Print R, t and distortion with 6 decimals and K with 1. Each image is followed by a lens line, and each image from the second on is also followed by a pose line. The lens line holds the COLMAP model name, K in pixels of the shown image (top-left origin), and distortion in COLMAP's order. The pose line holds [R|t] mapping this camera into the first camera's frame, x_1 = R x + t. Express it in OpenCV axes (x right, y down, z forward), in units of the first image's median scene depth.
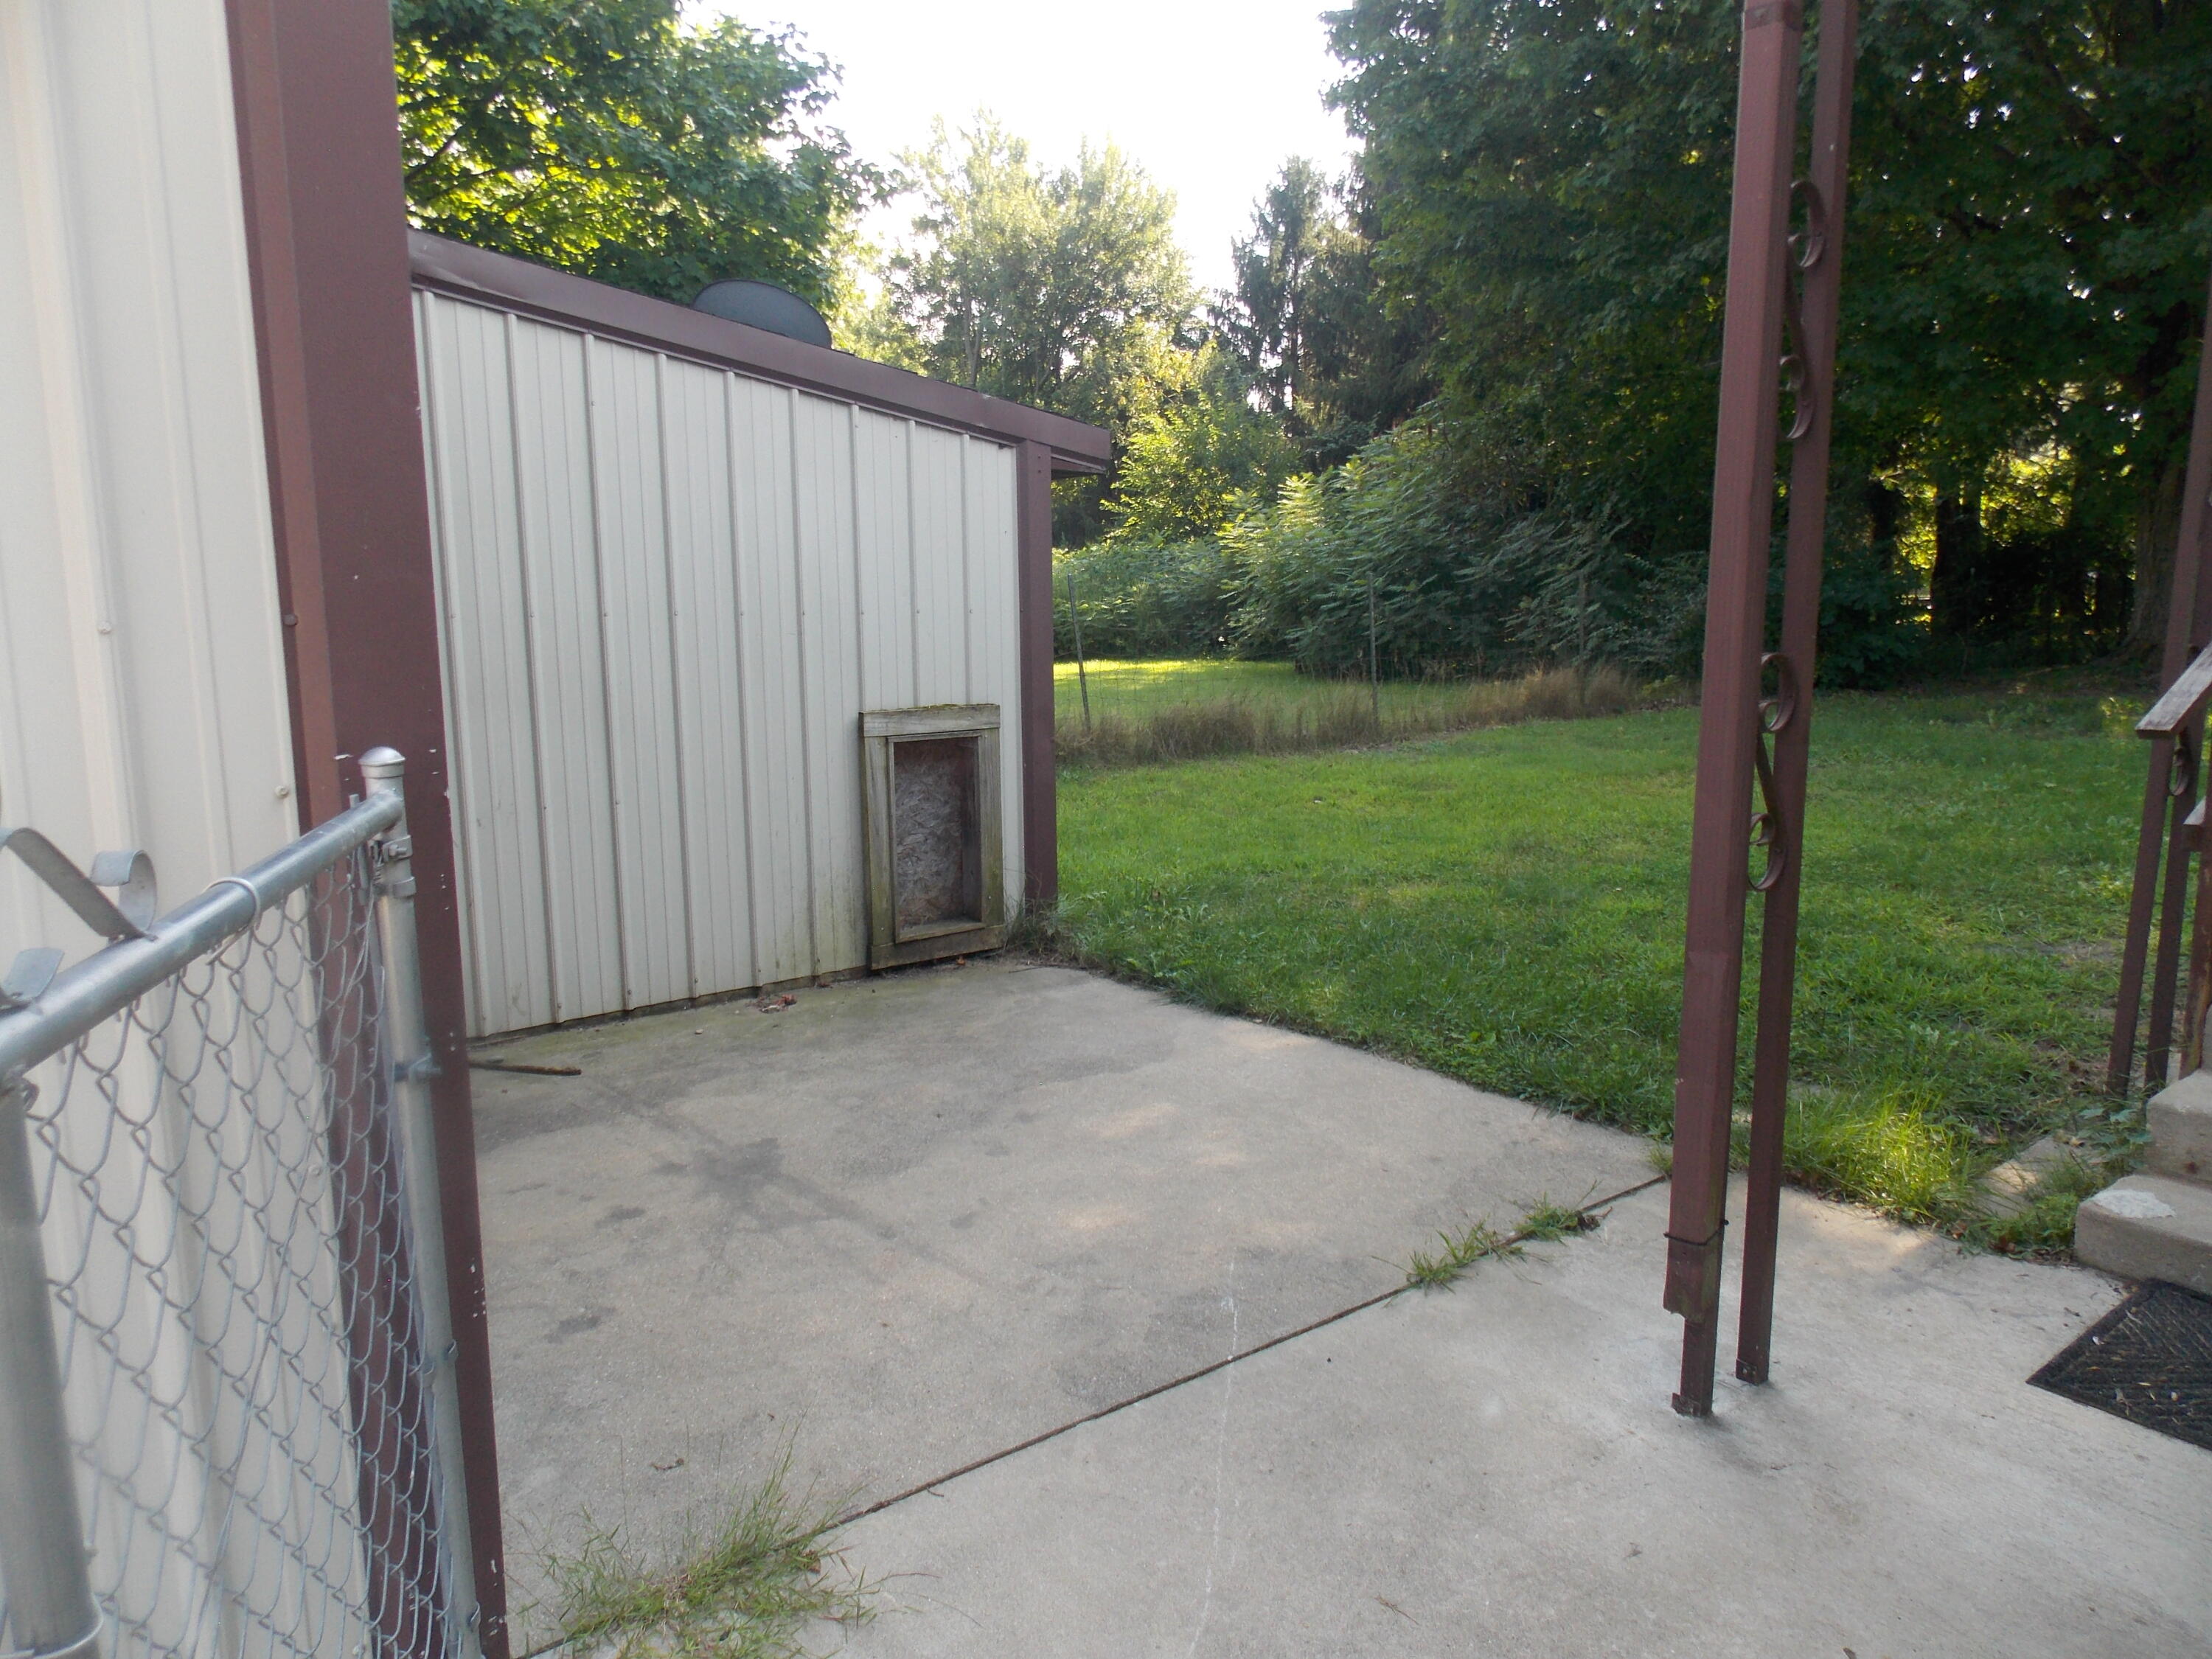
lens RADIAL K [[1476.2, 0, 1116.0], [0, 1476.2, 826.7], [0, 0, 1]] dist [0.003031, -0.003467]
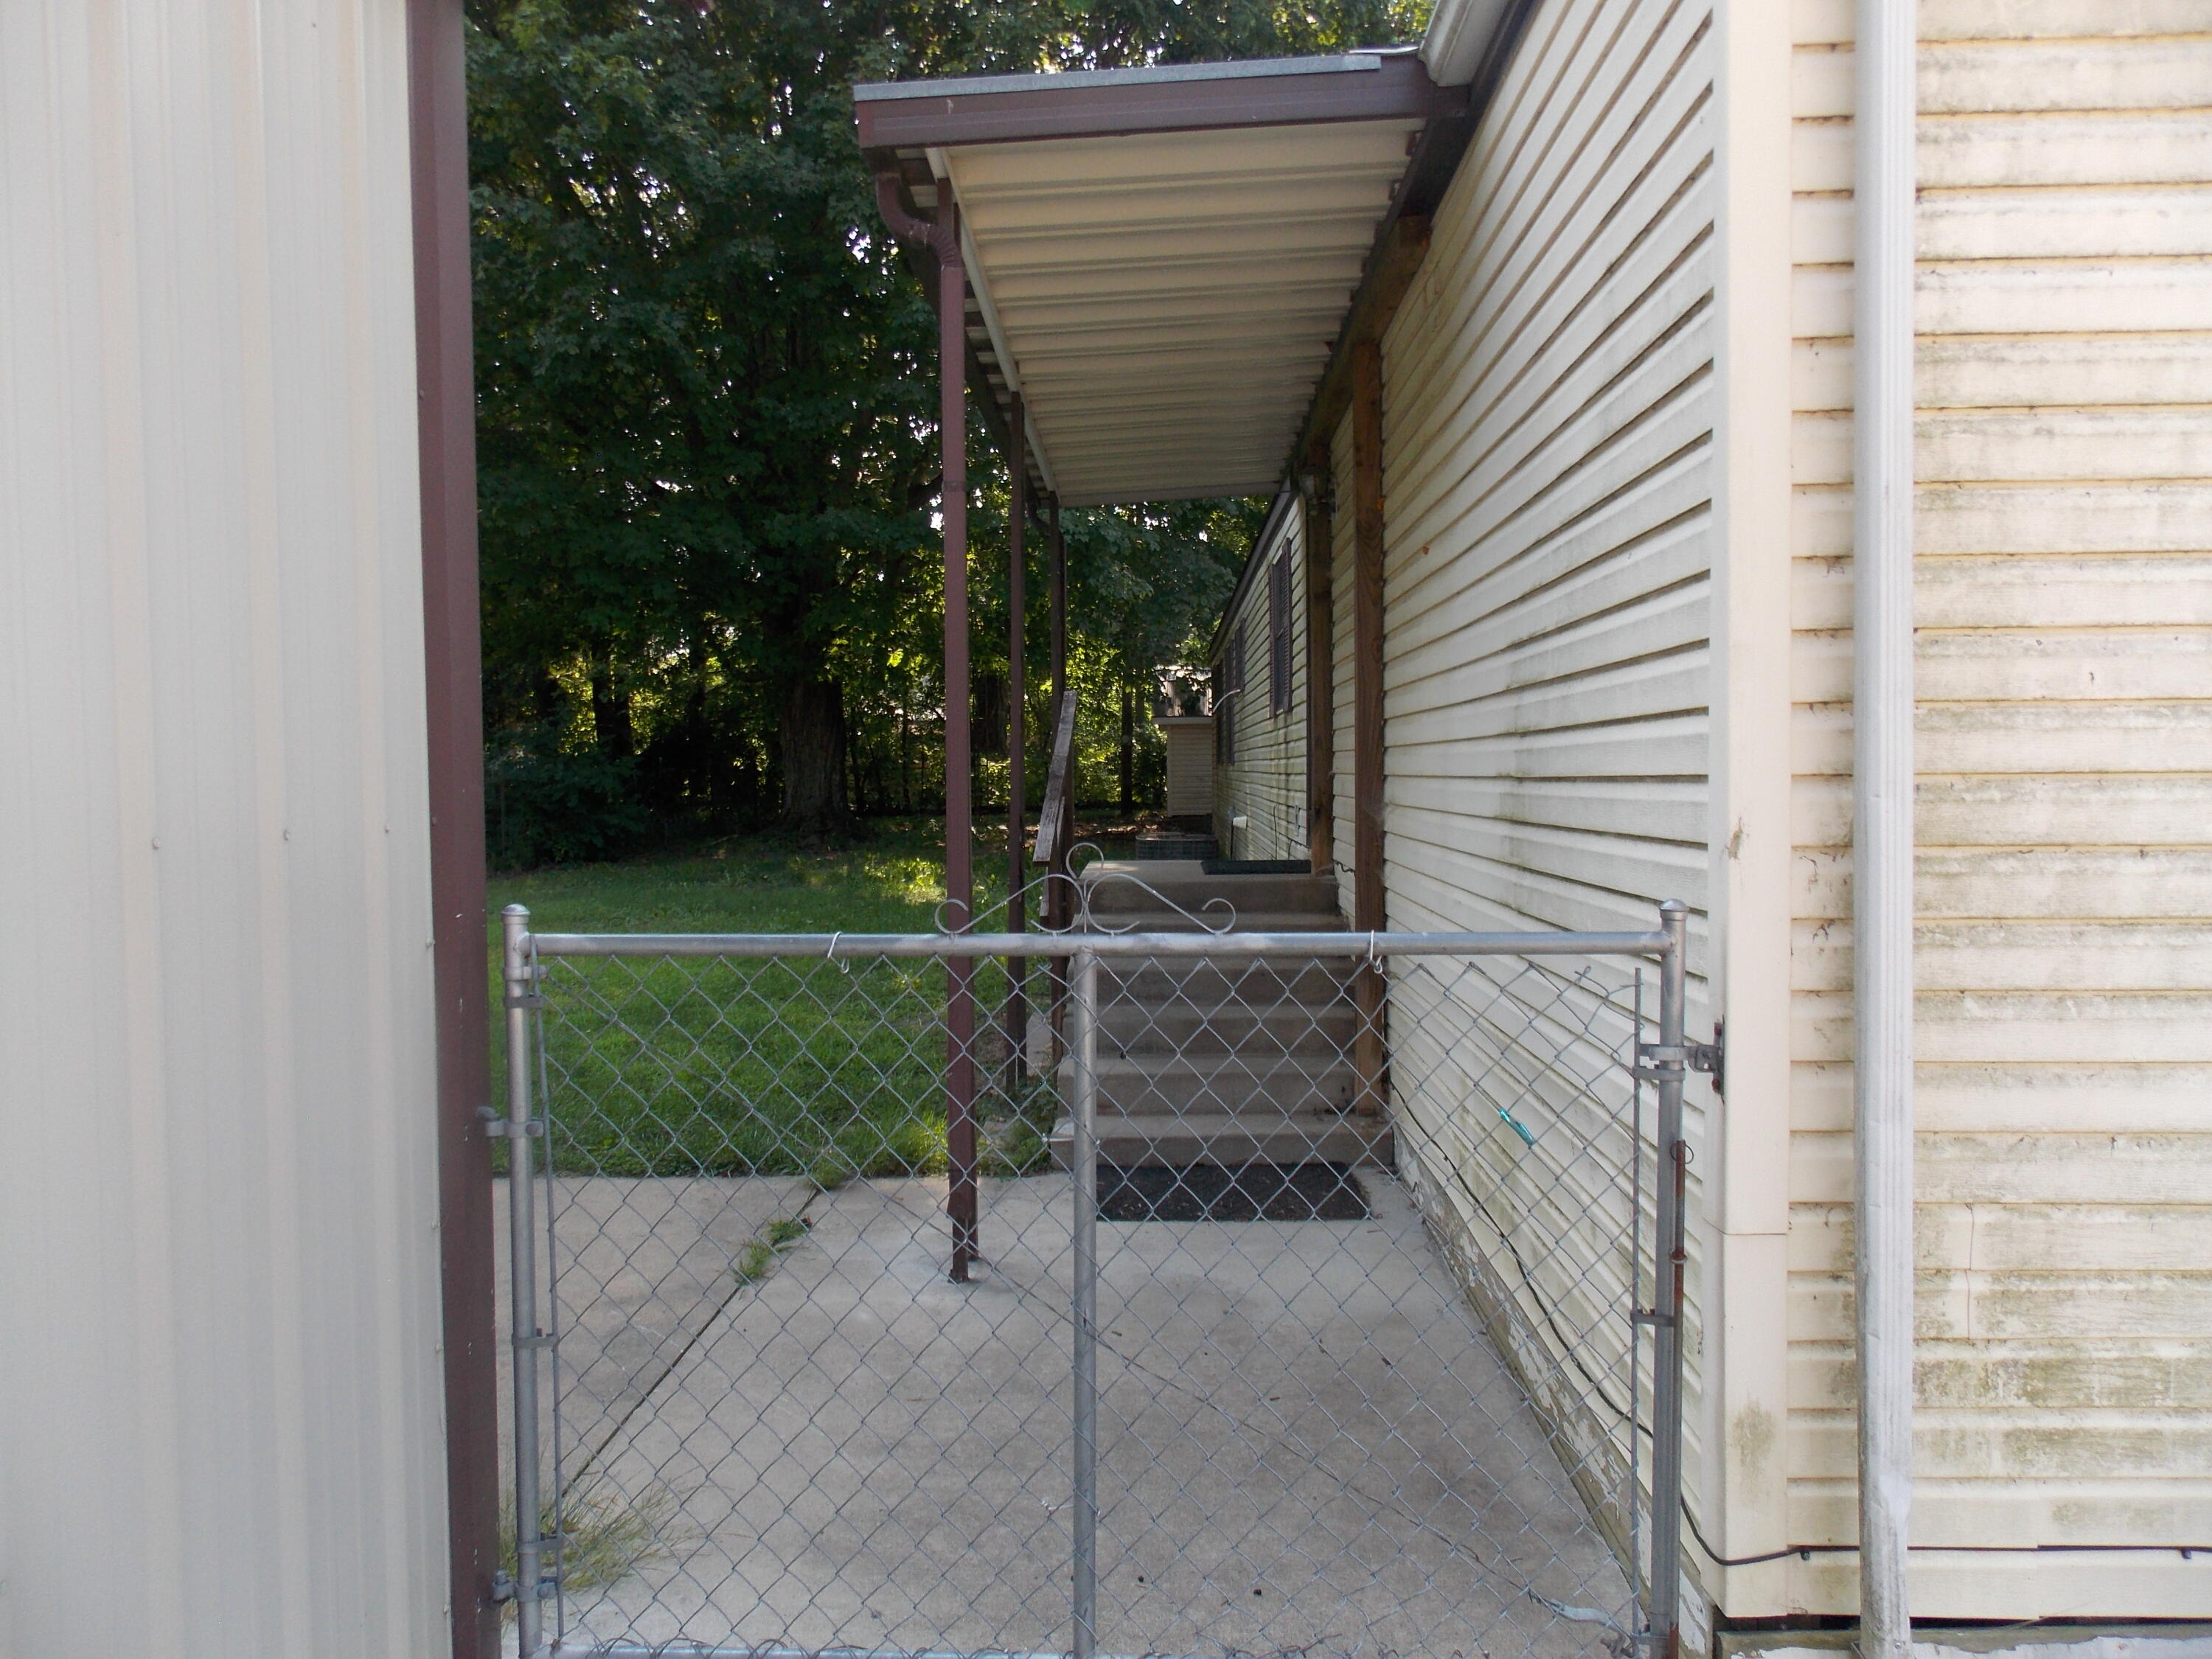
lens RADIAL K [[1476.2, 0, 1116.0], [0, 1476.2, 826.7], [0, 0, 1]] dist [0.003031, -0.003467]
pose [[0.643378, -0.033626, 0.764810, -0.574634], [0.126927, 0.989893, -0.063252, 0.016610], [-0.754953, 0.137770, 0.641144, -0.197630]]
